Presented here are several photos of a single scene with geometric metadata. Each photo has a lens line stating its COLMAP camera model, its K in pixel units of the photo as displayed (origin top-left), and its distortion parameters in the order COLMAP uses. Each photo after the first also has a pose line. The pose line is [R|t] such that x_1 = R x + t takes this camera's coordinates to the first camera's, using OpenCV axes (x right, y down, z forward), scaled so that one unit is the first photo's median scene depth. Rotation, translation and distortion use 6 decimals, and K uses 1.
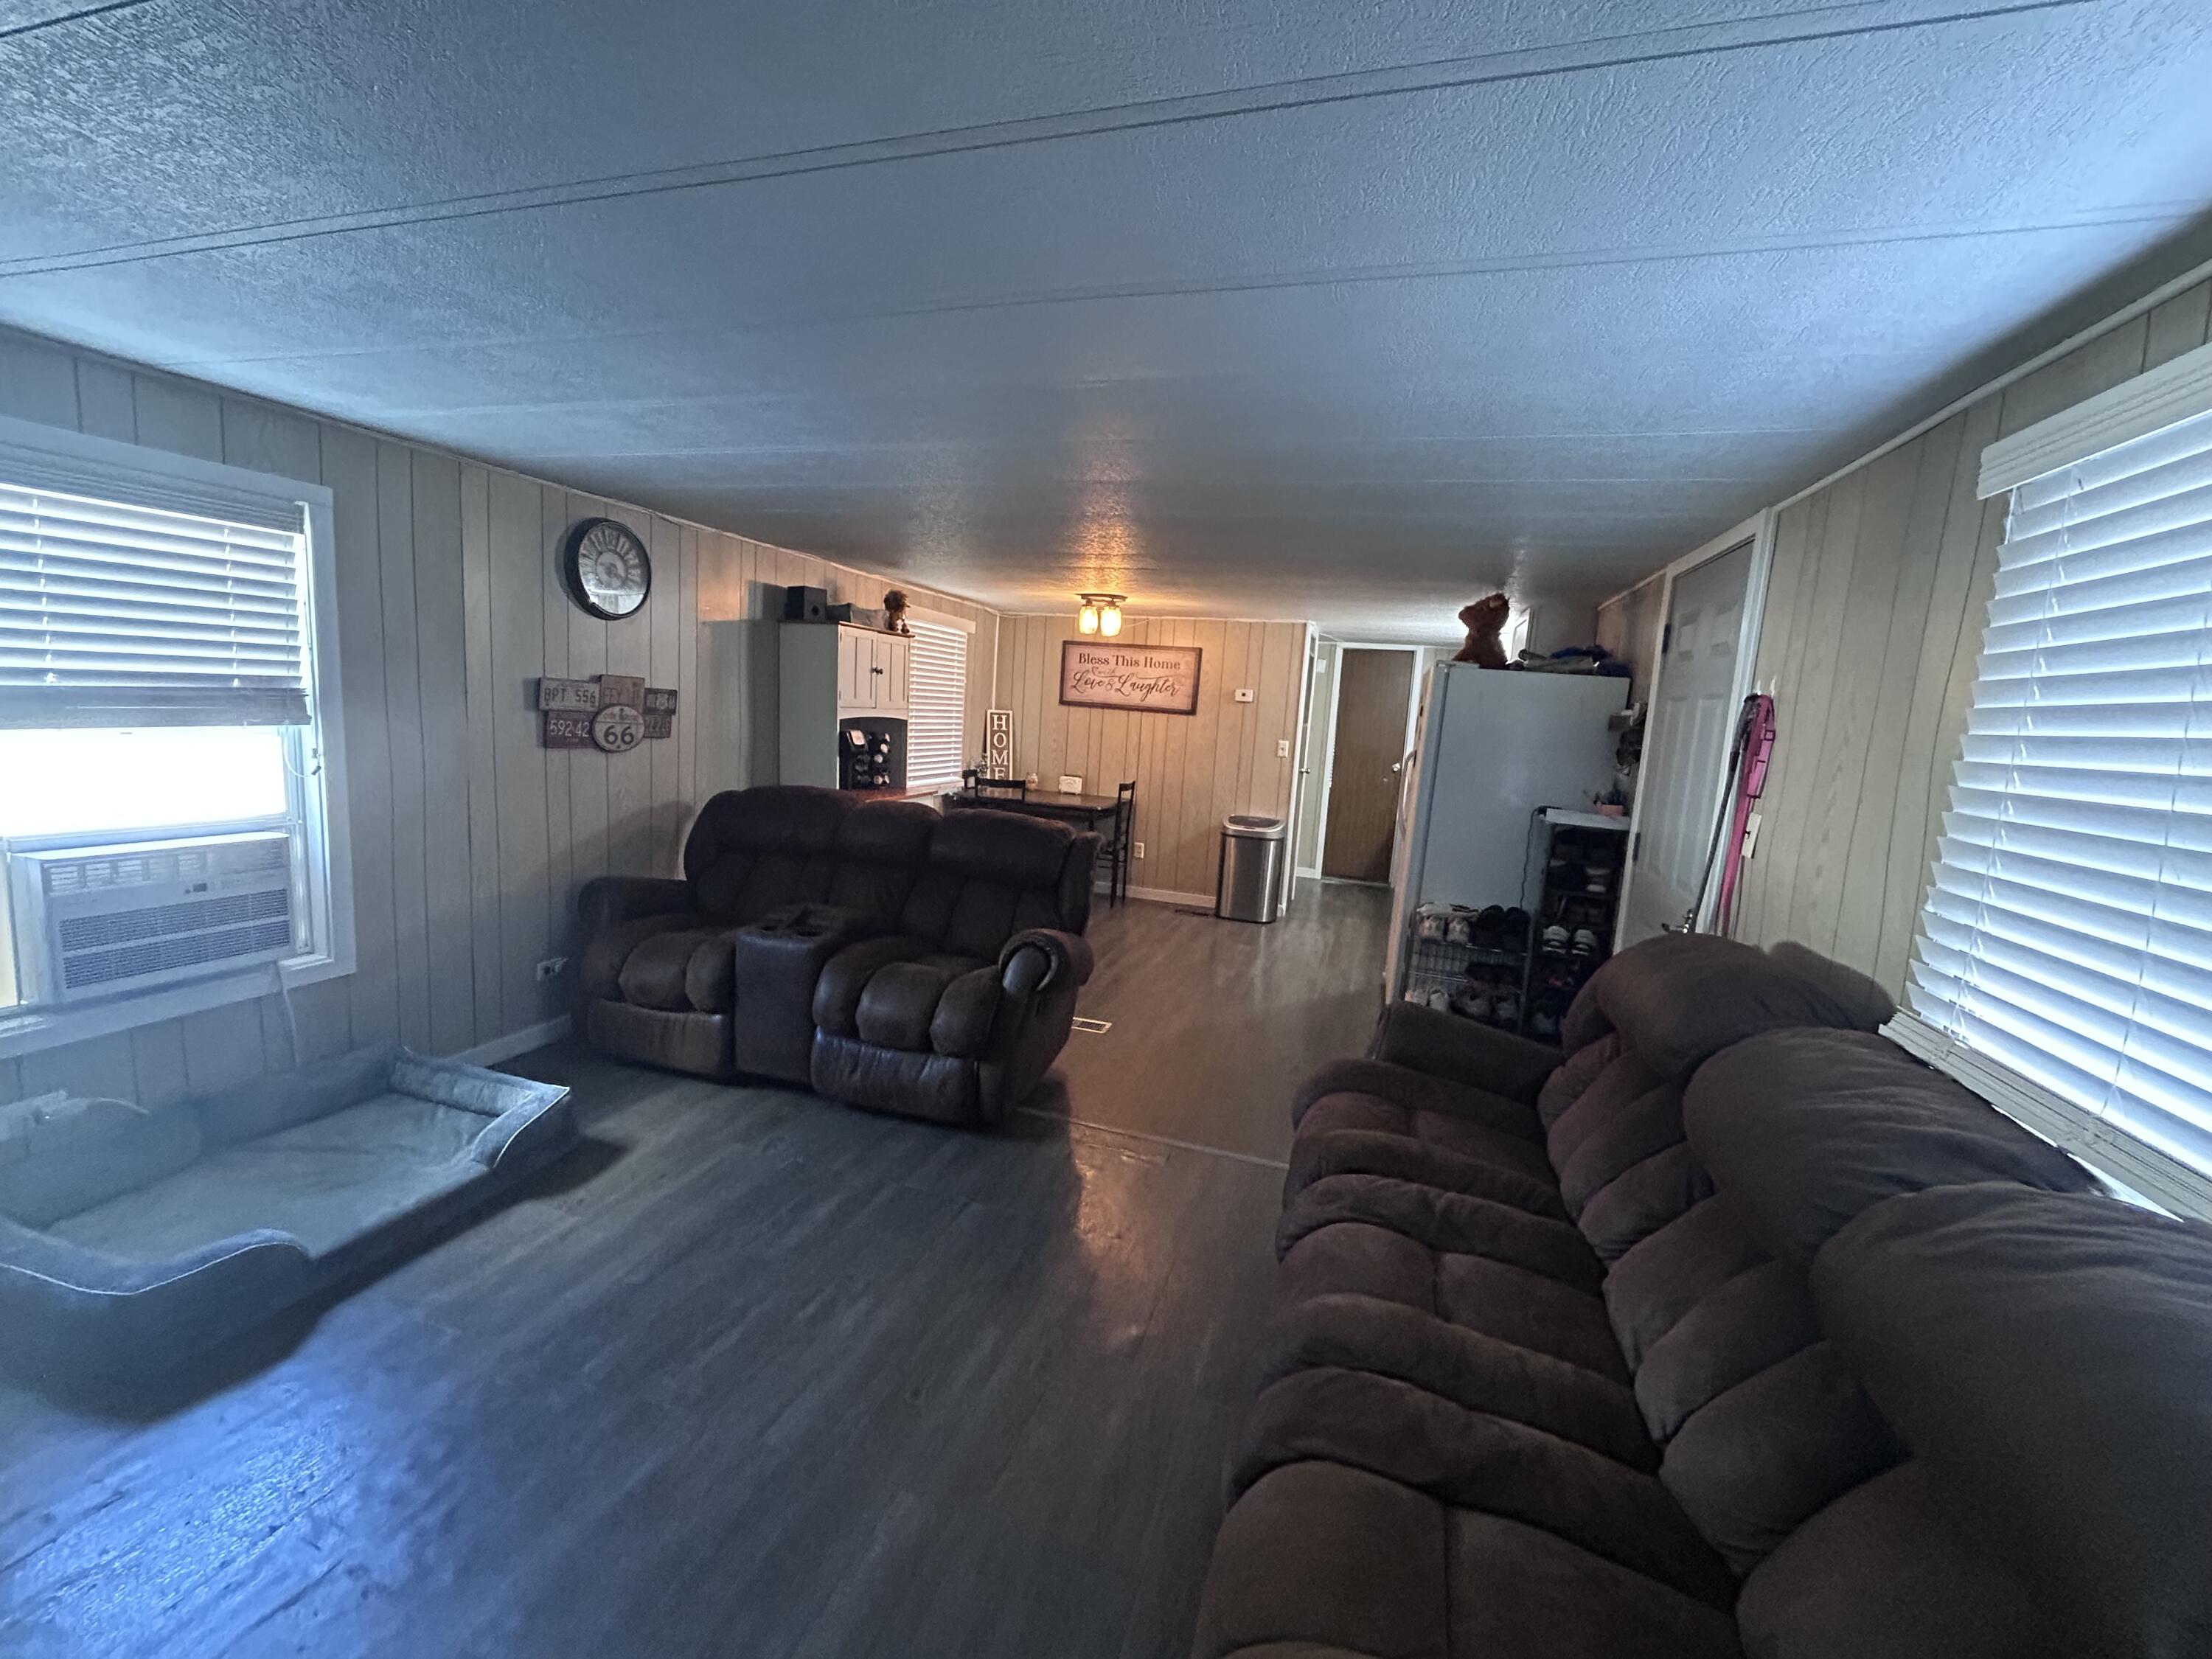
lens RADIAL K [[899.5, 0, 1102.8], [0, 899.5, 829.4], [0, 0, 1]] dist [-0.002916, 0.001406]
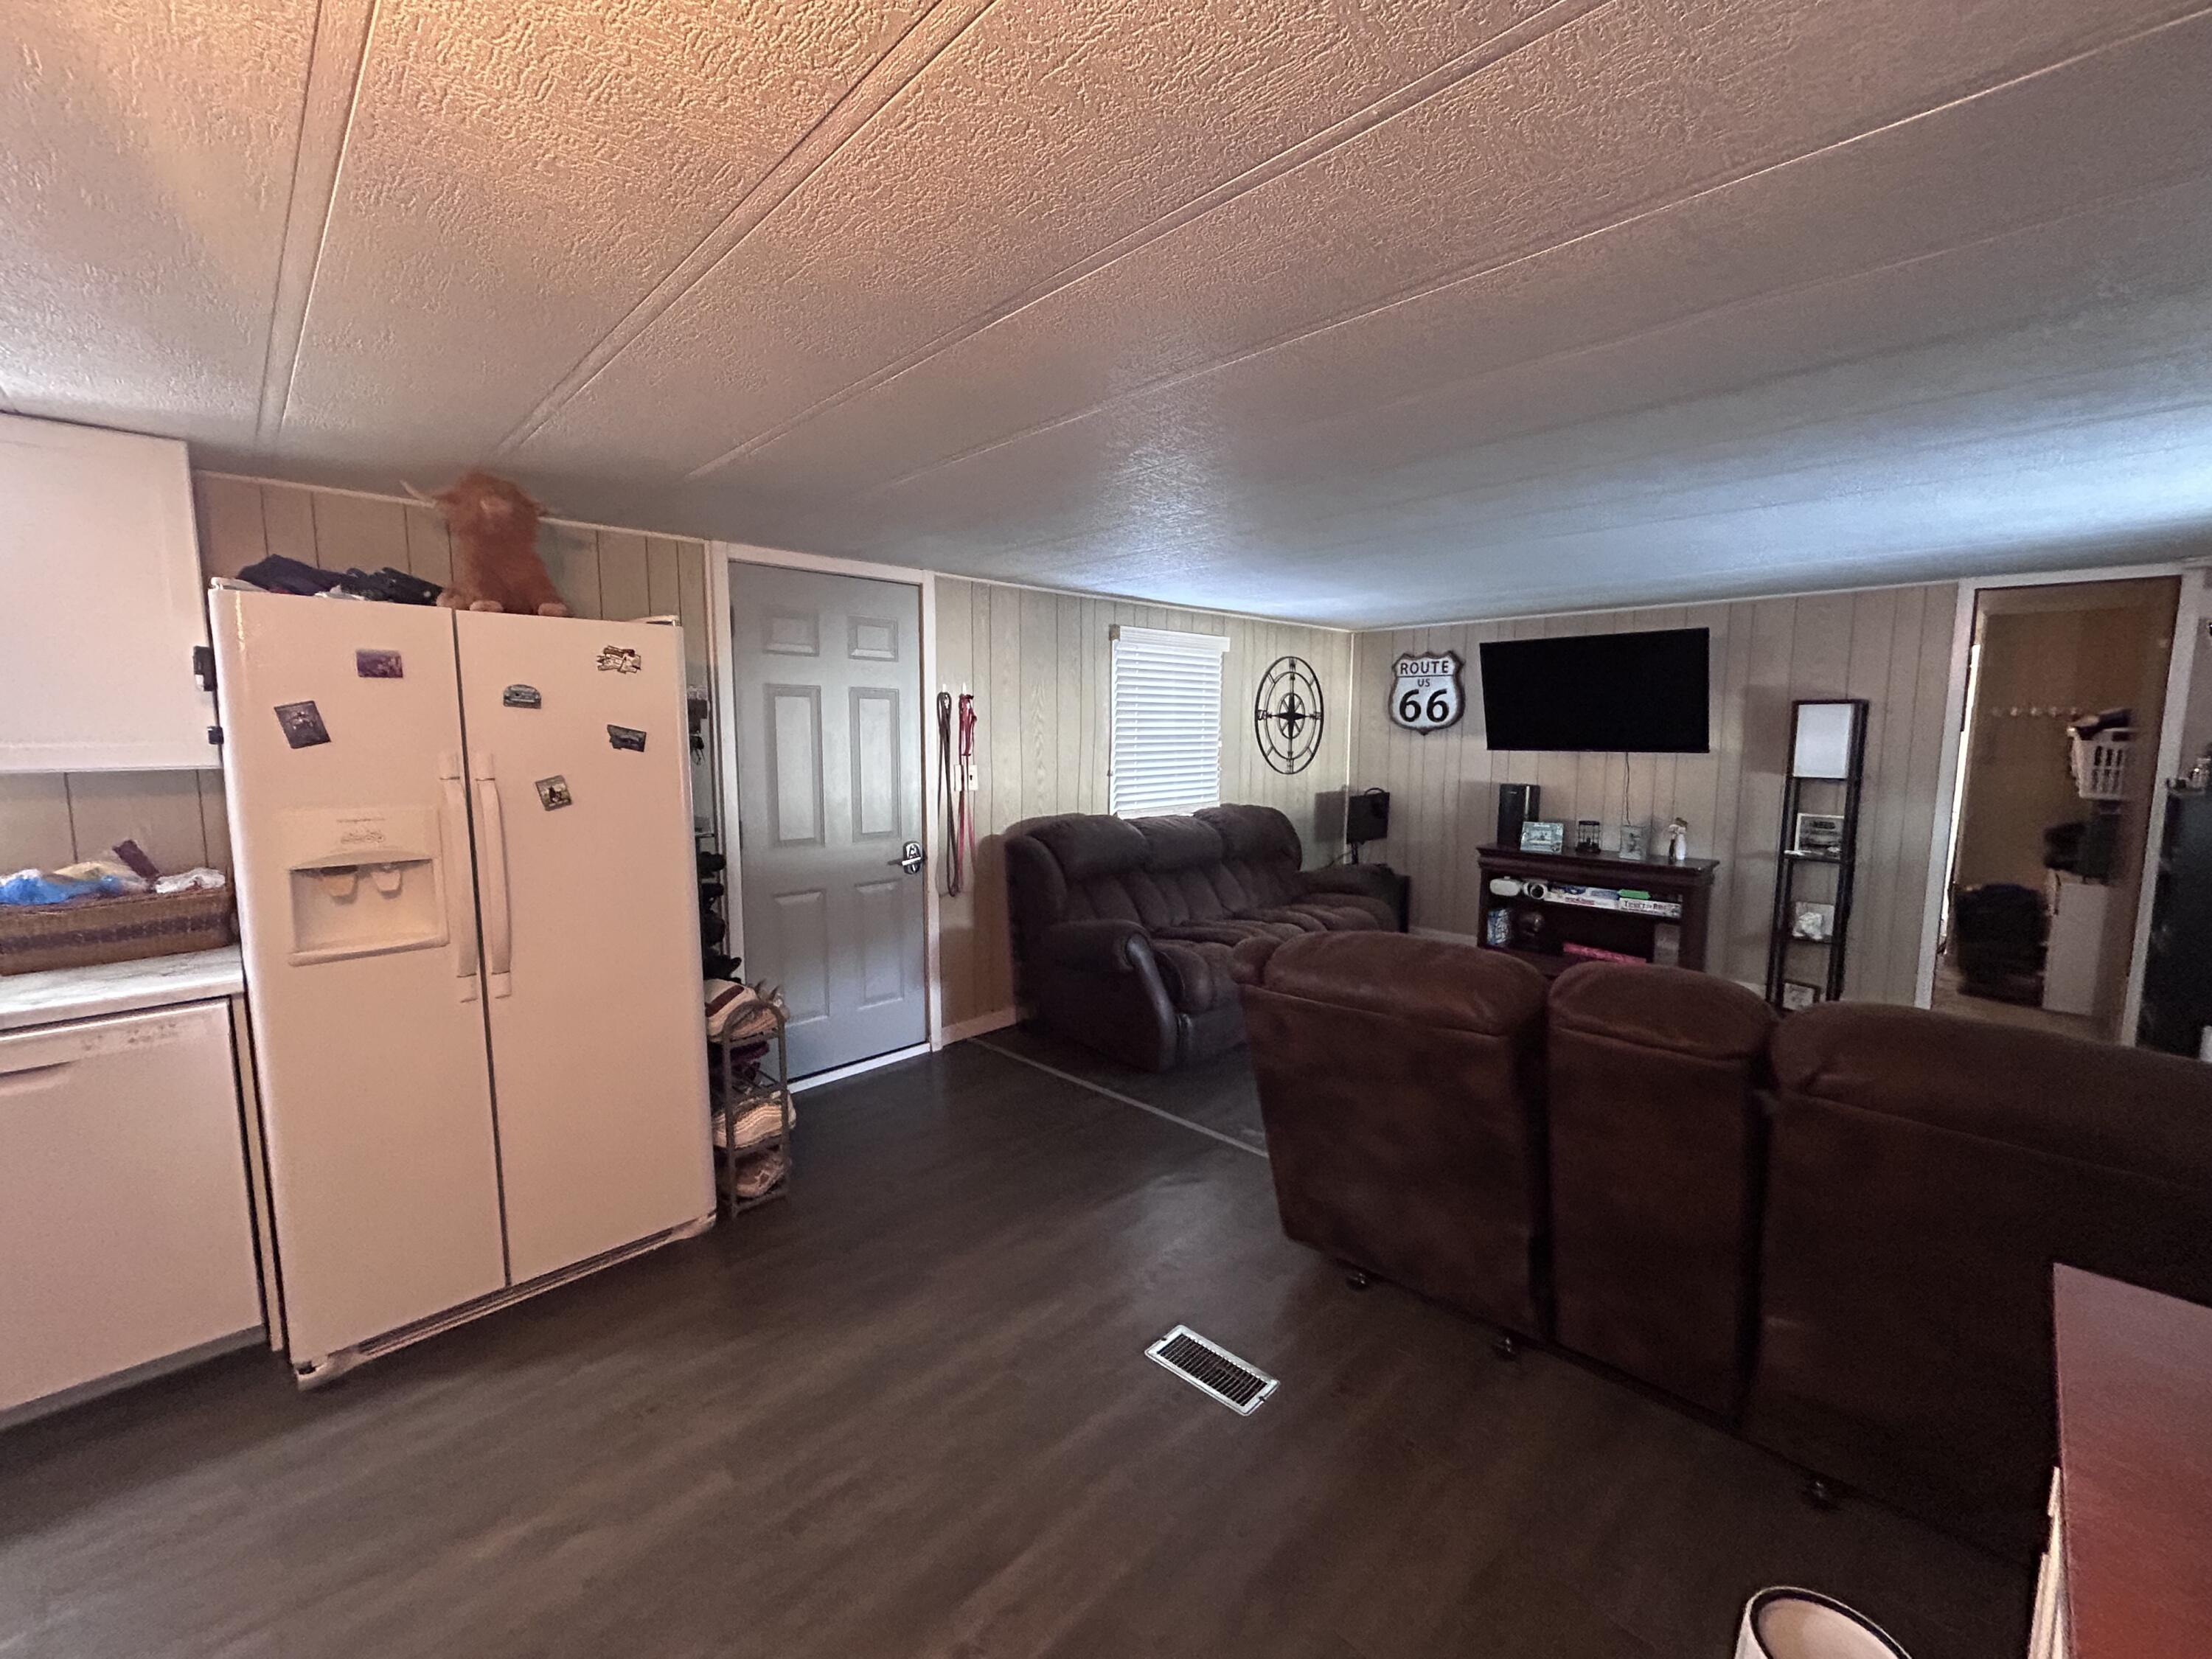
lens RADIAL K [[899.5, 0, 1101.7], [0, 899.5, 830.0], [0, 0, 1]] dist [-0.002916, 0.001406]
pose [[-0.883128, -0.118749, 0.453854, -0.104093], [0.006226, 0.964382, 0.264440, -0.128708], [-0.469091, 0.236360, -0.850933, 0.874376]]
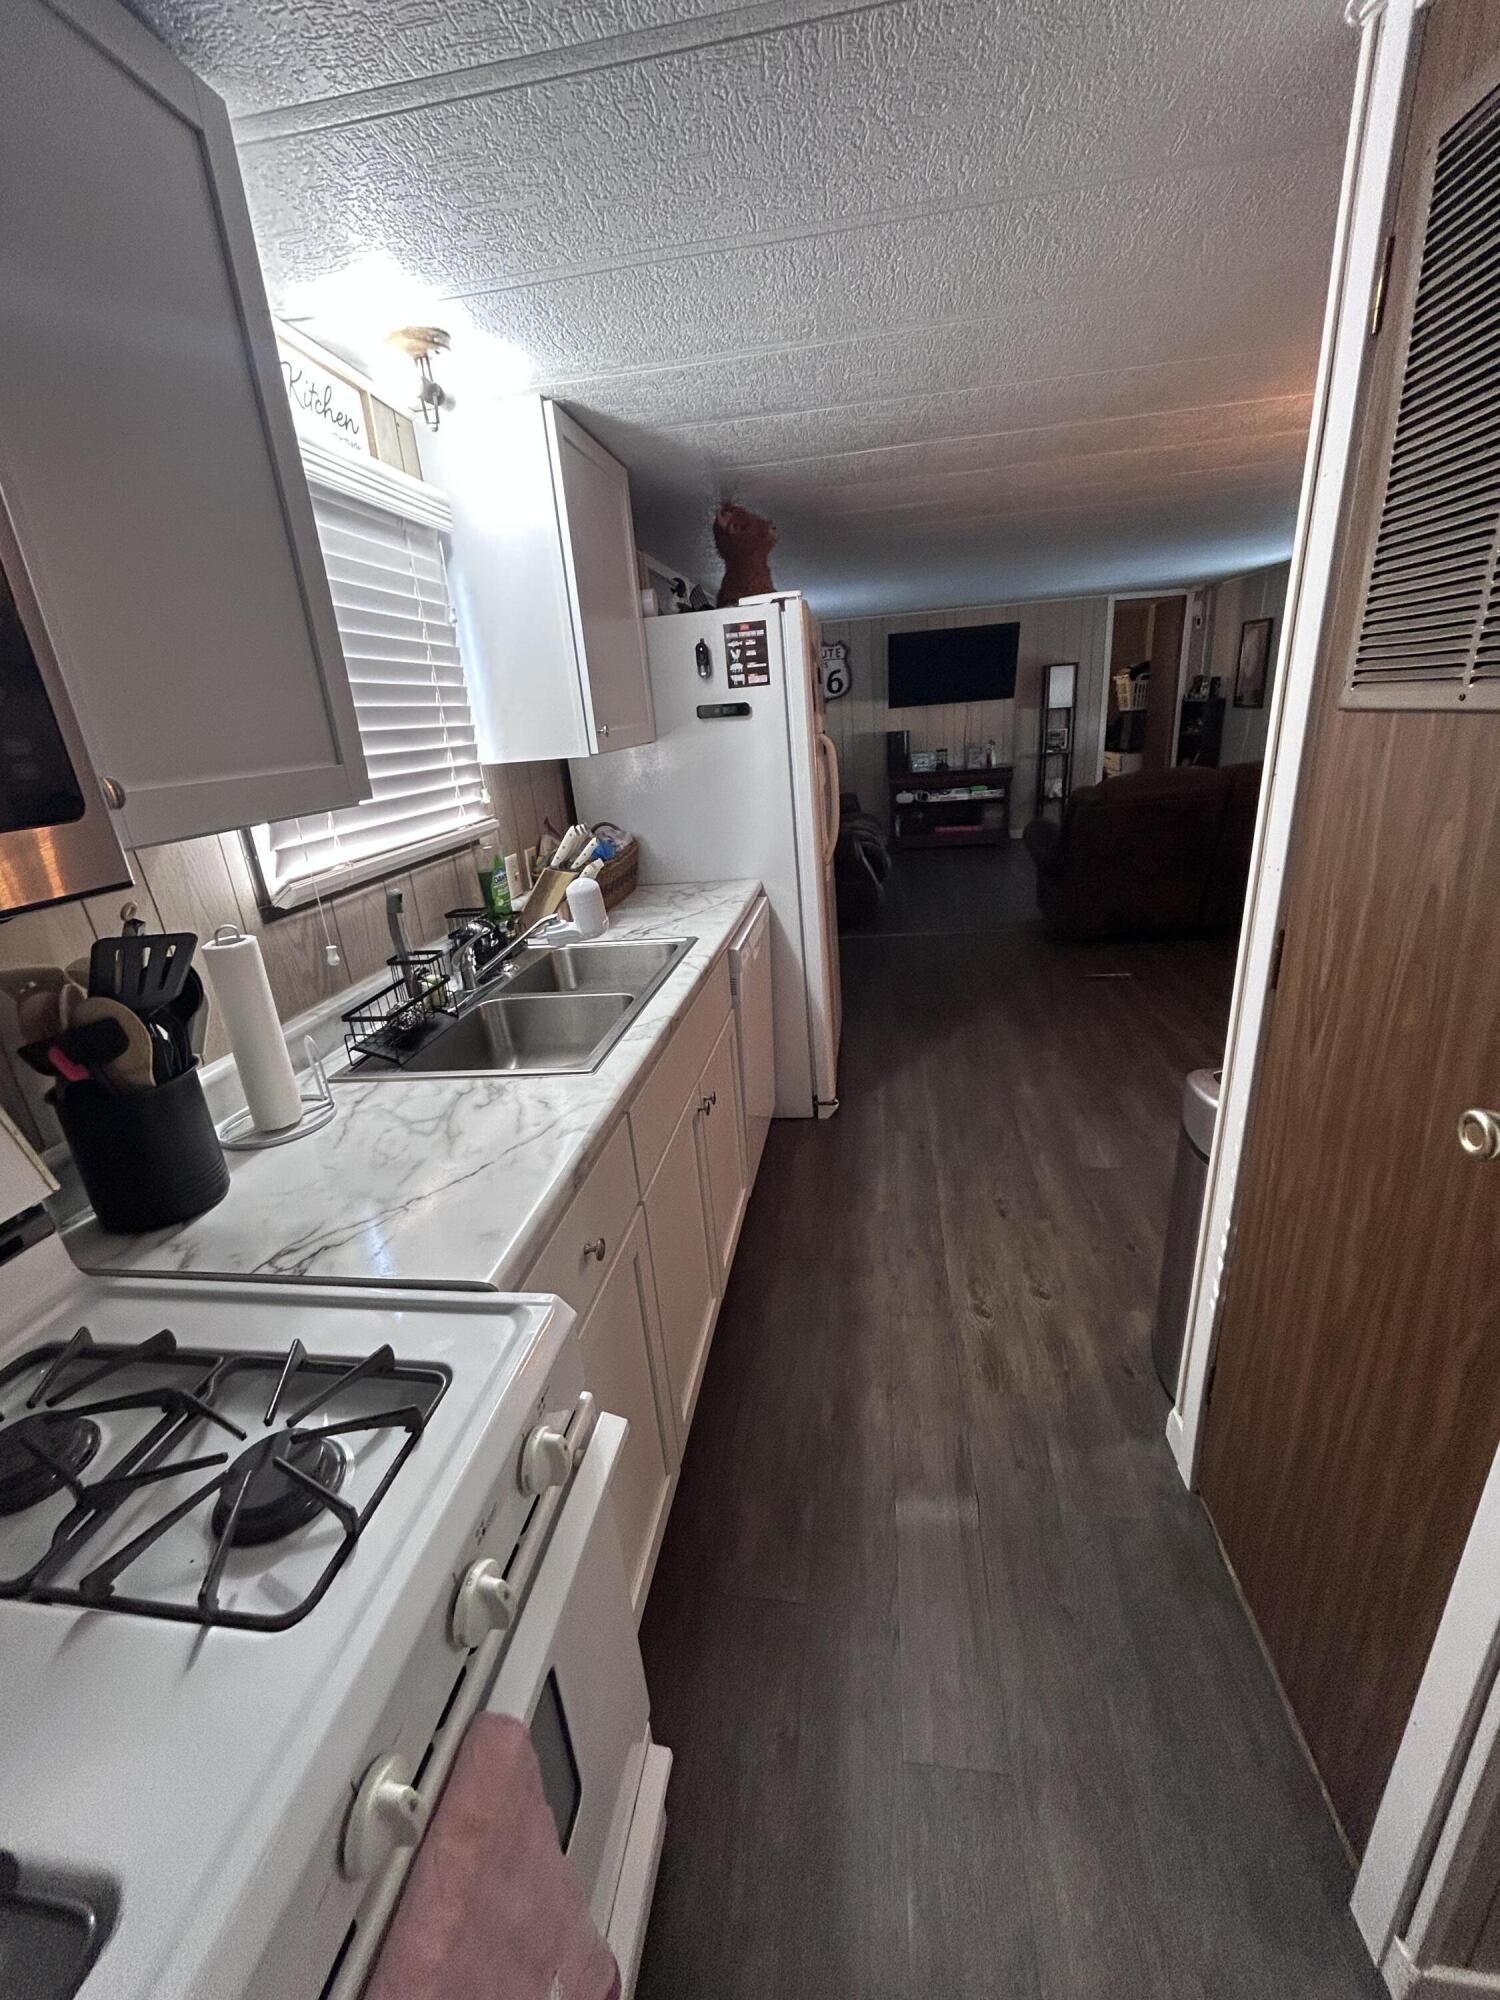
lens RADIAL K [[813.3, 0, 754.5], [0, 813.3, 997.5], [0, 0, 1]] dist [-0.002916, 0.001406]
pose [[-0.984960, 0.064912, -0.160128, 0.358796], [-0.015085, 0.890906, 0.453938, -0.134496], [0.172125, 0.449526, -0.876527, 1.148563]]
